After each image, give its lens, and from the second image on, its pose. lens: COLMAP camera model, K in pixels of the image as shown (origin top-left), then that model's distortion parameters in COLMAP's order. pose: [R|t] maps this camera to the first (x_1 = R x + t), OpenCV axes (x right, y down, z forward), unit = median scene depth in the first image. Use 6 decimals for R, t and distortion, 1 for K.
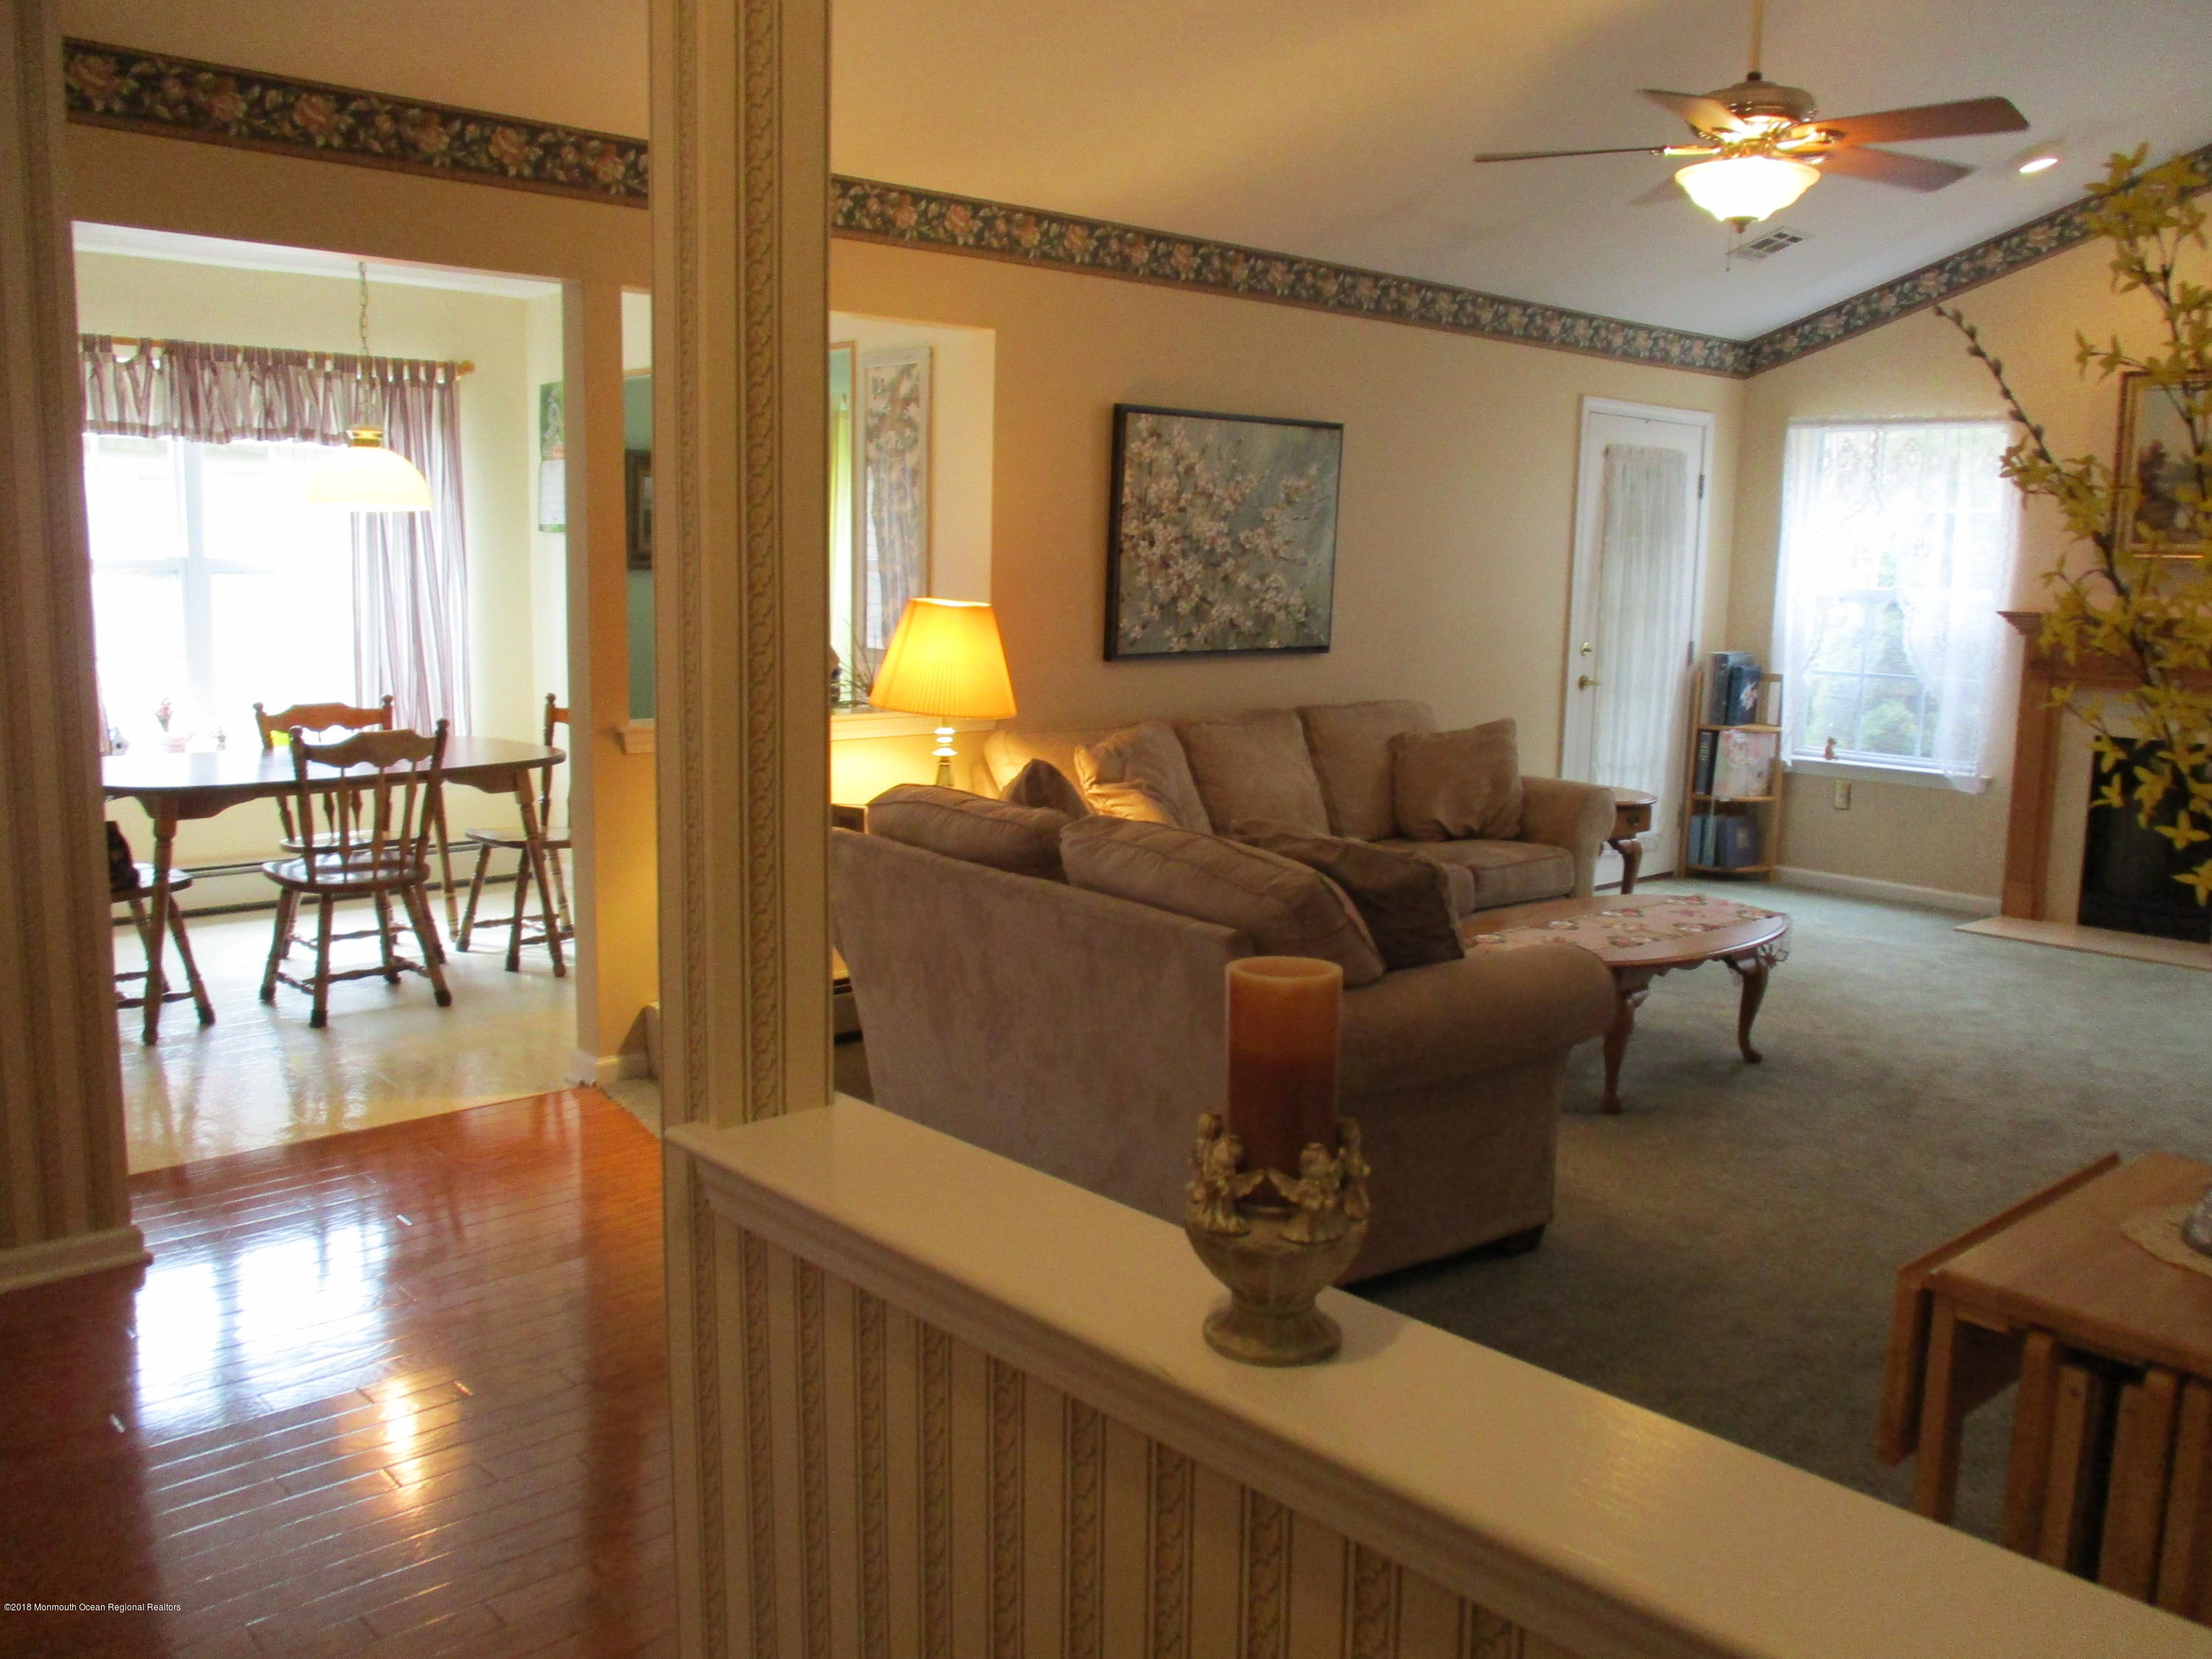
lens RADIAL K [[1841.5, 0, 1096.2], [0, 1841.5, 825.9], [0, 0, 1]] dist [-0.028090, 0.012210]
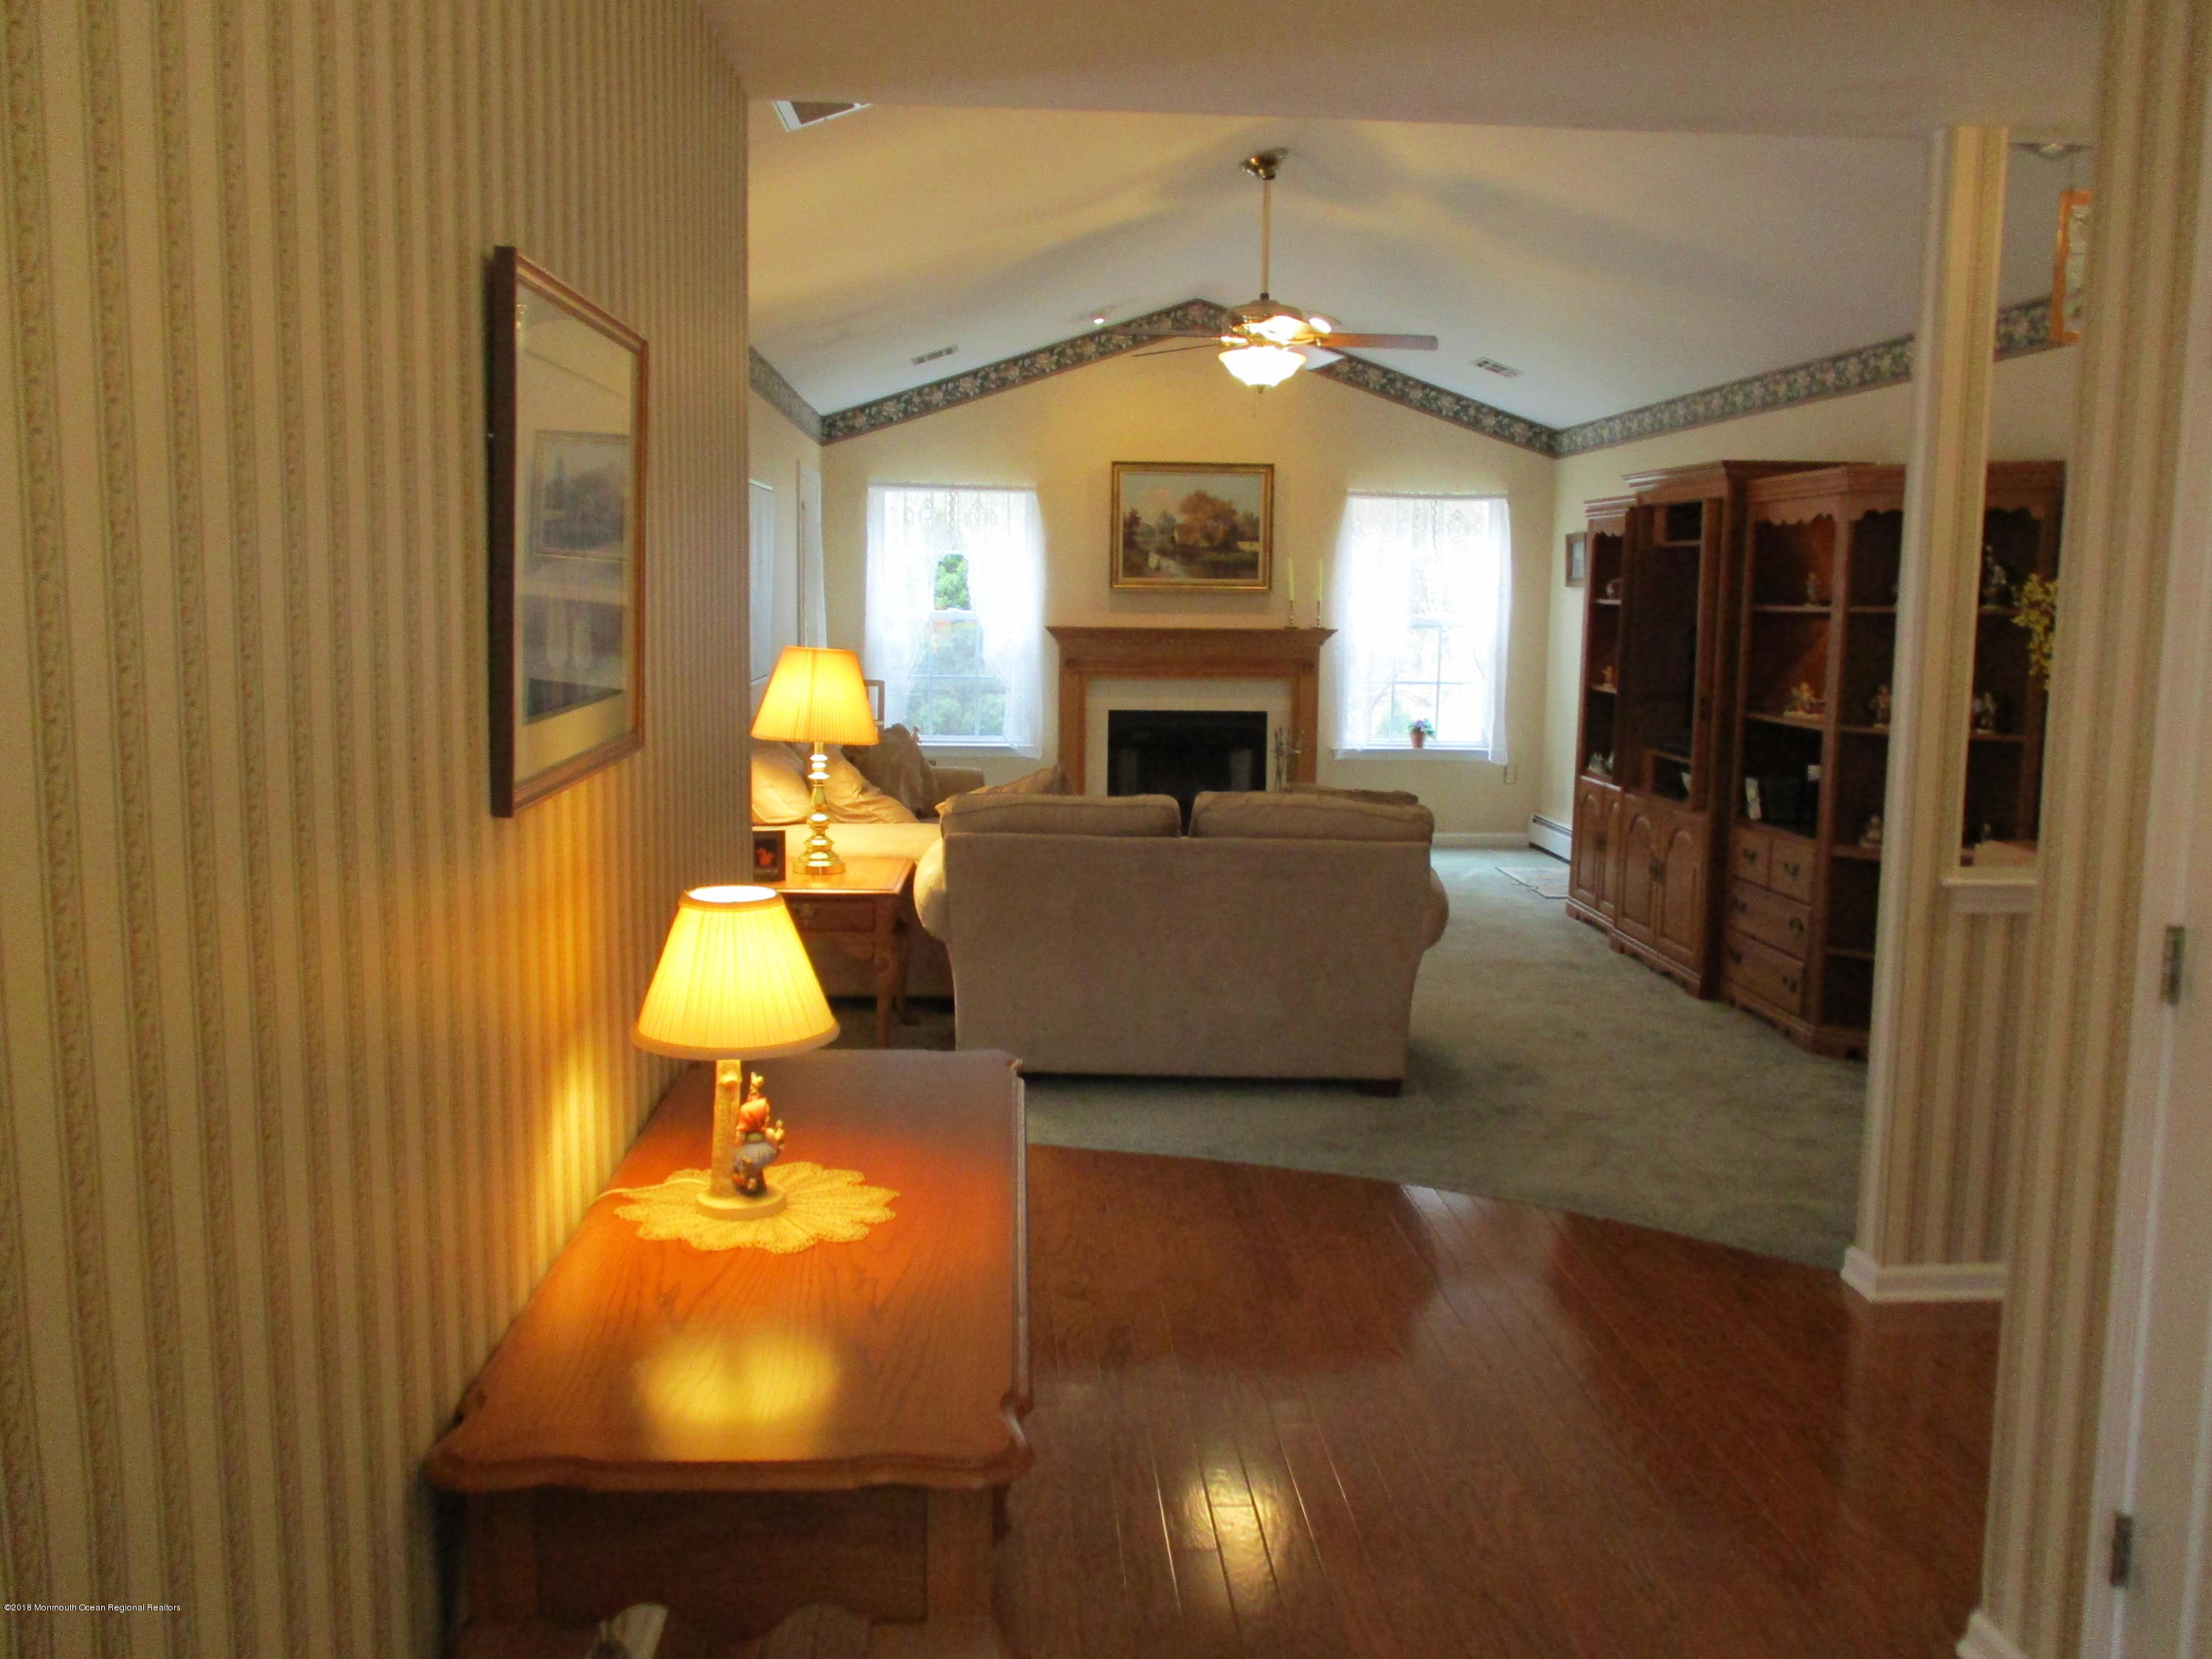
lens RADIAL K [[1856.5, 0, 1102.1], [0, 1856.5, 821.4], [0, 0, 1]] dist [-0.016945, 0.012913]
pose [[0.630923, -0.108257, 0.768256, -0.728352], [0.112801, 0.992495, 0.047219, -0.038727], [-0.767602, 0.056869, 0.638399, 0.084265]]
